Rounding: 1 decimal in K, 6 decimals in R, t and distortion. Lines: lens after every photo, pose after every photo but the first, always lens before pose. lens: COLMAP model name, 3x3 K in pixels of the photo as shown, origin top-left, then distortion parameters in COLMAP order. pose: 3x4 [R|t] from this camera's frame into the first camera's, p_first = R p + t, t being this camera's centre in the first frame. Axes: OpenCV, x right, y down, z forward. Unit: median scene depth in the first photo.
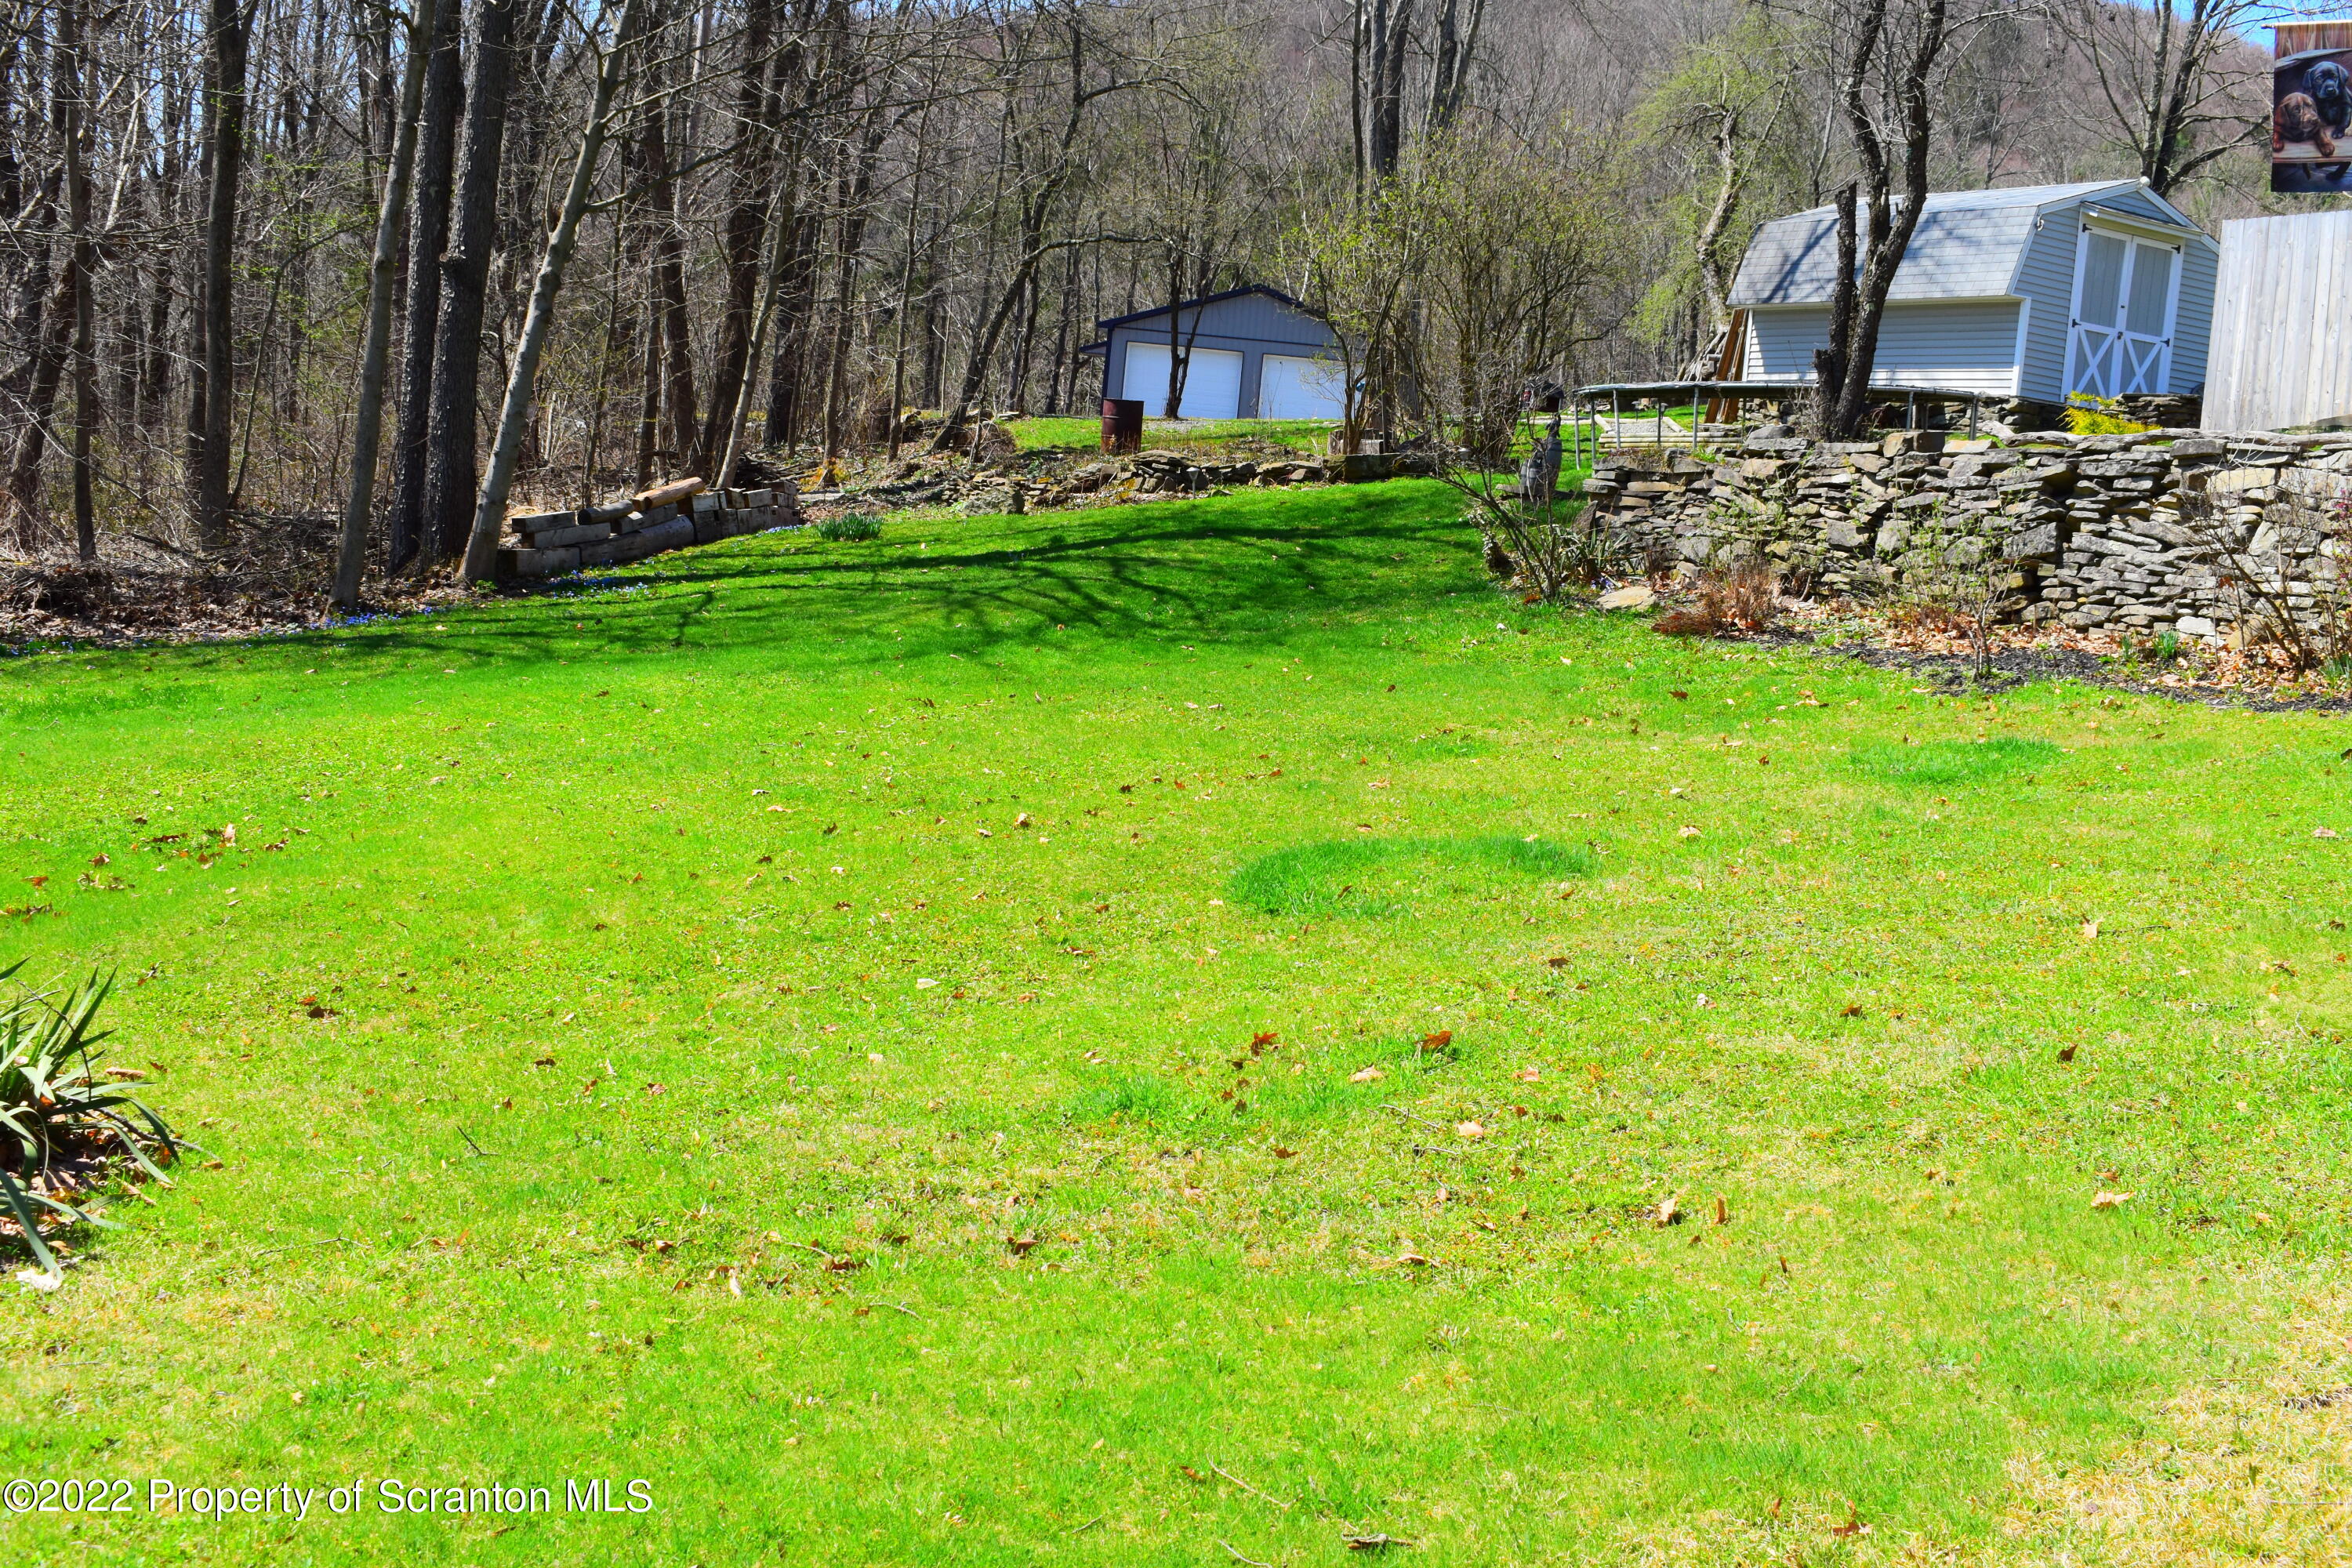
lens RADIAL K [[2794.3, 0, 1168.4], [0, 2794.3, 767.8], [0, 0, 1]] dist [-0.006568, 0.000000]
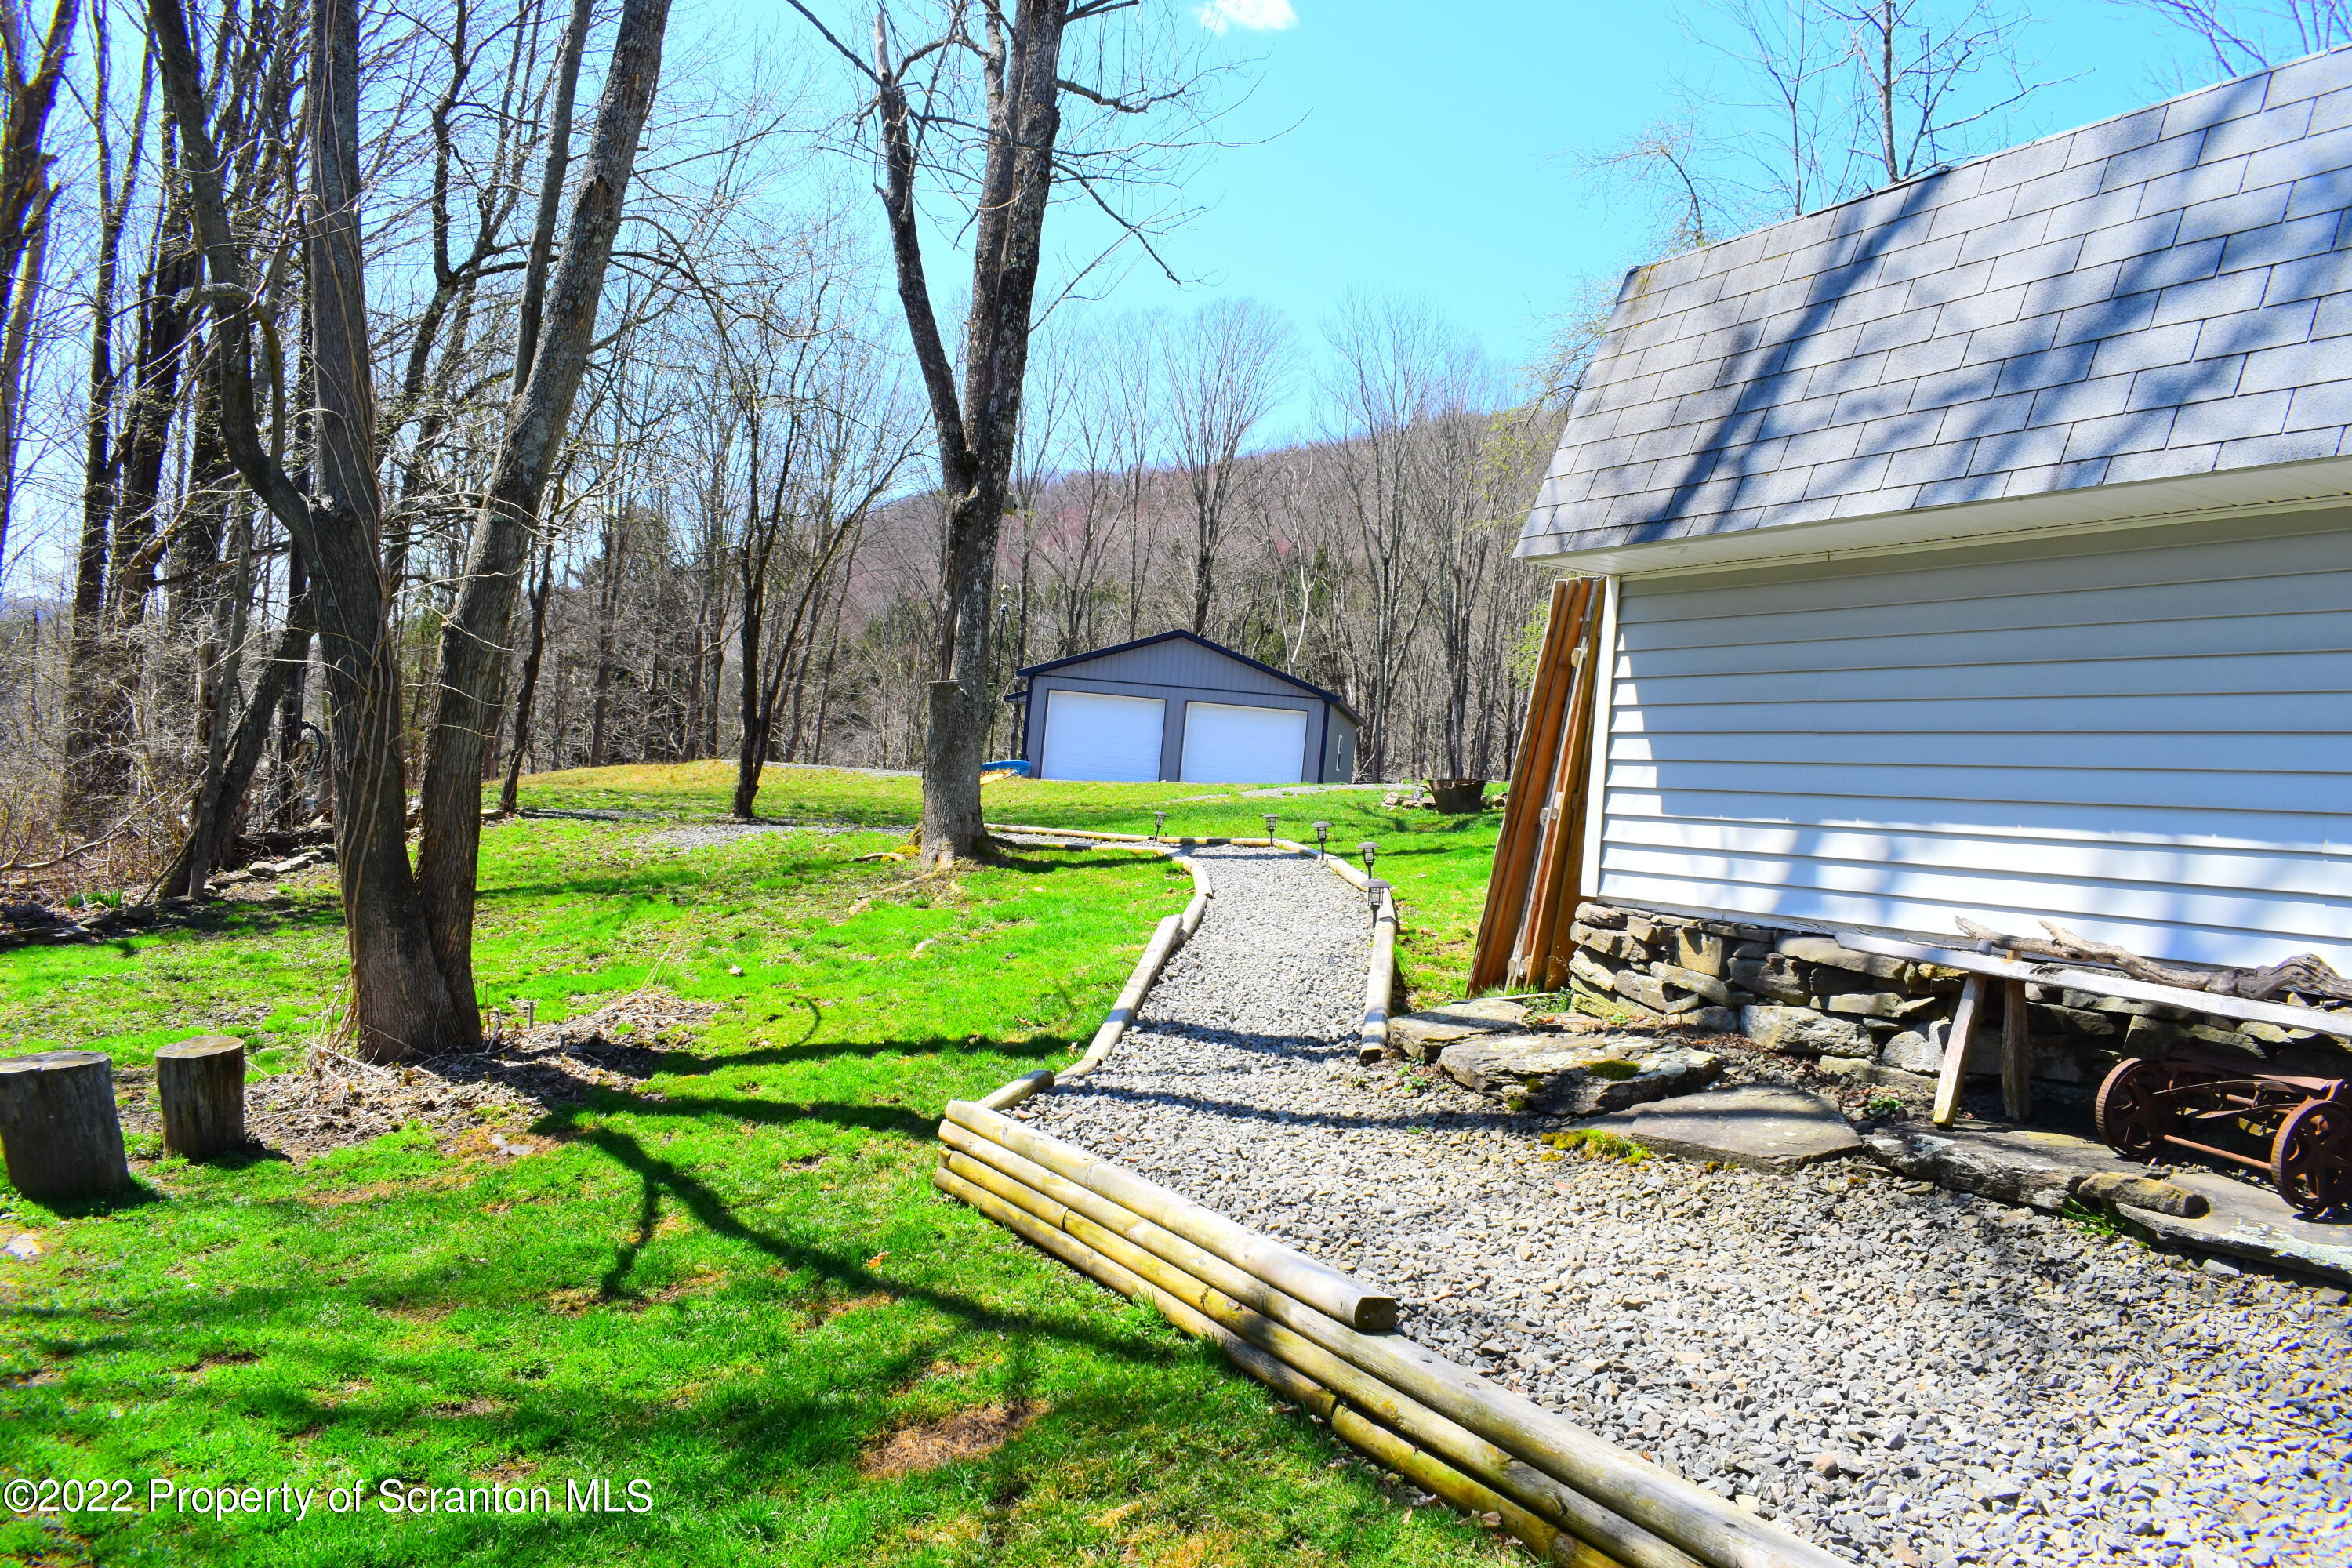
lens RADIAL K [[1871.4, 0, 1176.1], [0, 1871.4, 788.0], [0, 0, 1]] dist [-0.088484, 0.010349]
pose [[0.996124, -0.005440, -0.087790, 0.198815], [-0.003025, 0.995376, -0.096005, -0.137666], [0.087907, 0.095898, 0.991502, 0.894738]]
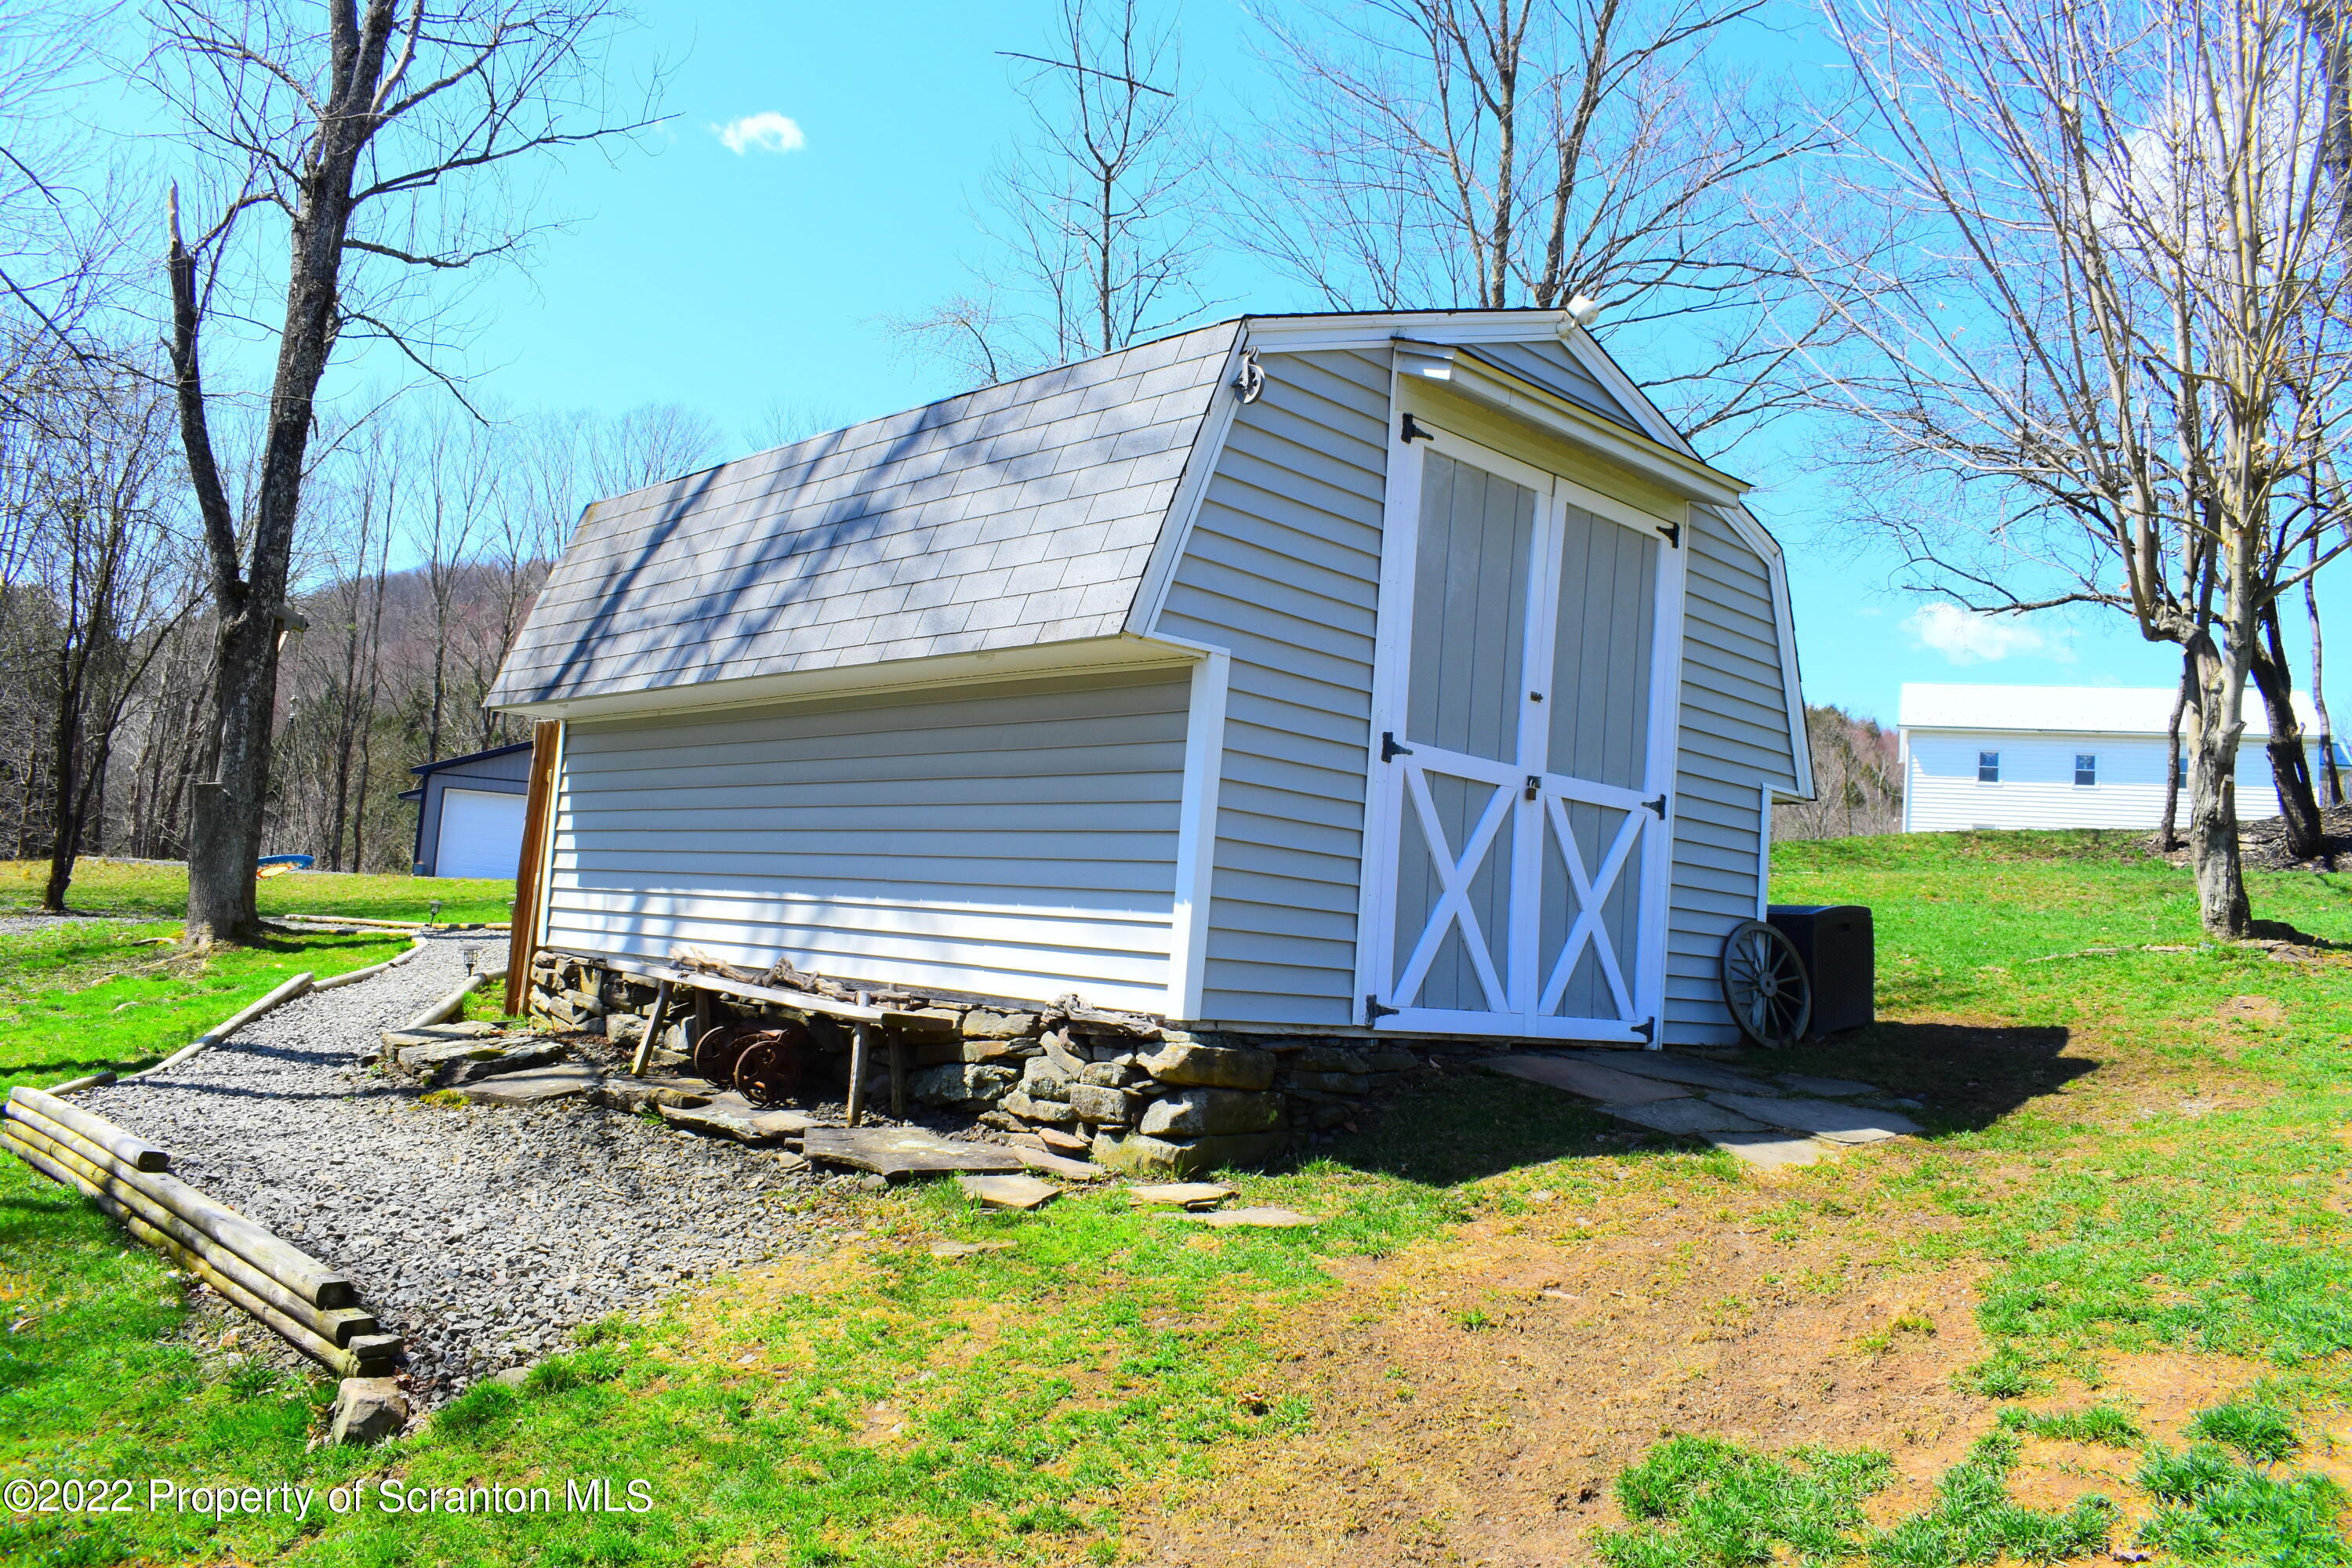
lens RADIAL K [[1871.4, 0, 1177.9], [0, 1871.4, 782.8], [0, 0, 1]] dist [-0.088484, 0.010349]
pose [[0.981270, -0.000328, 0.192636, 0.262720], [0.029361, 0.988569, -0.147883, -0.126159], [-0.190385, 0.150770, 0.970063, 0.807702]]
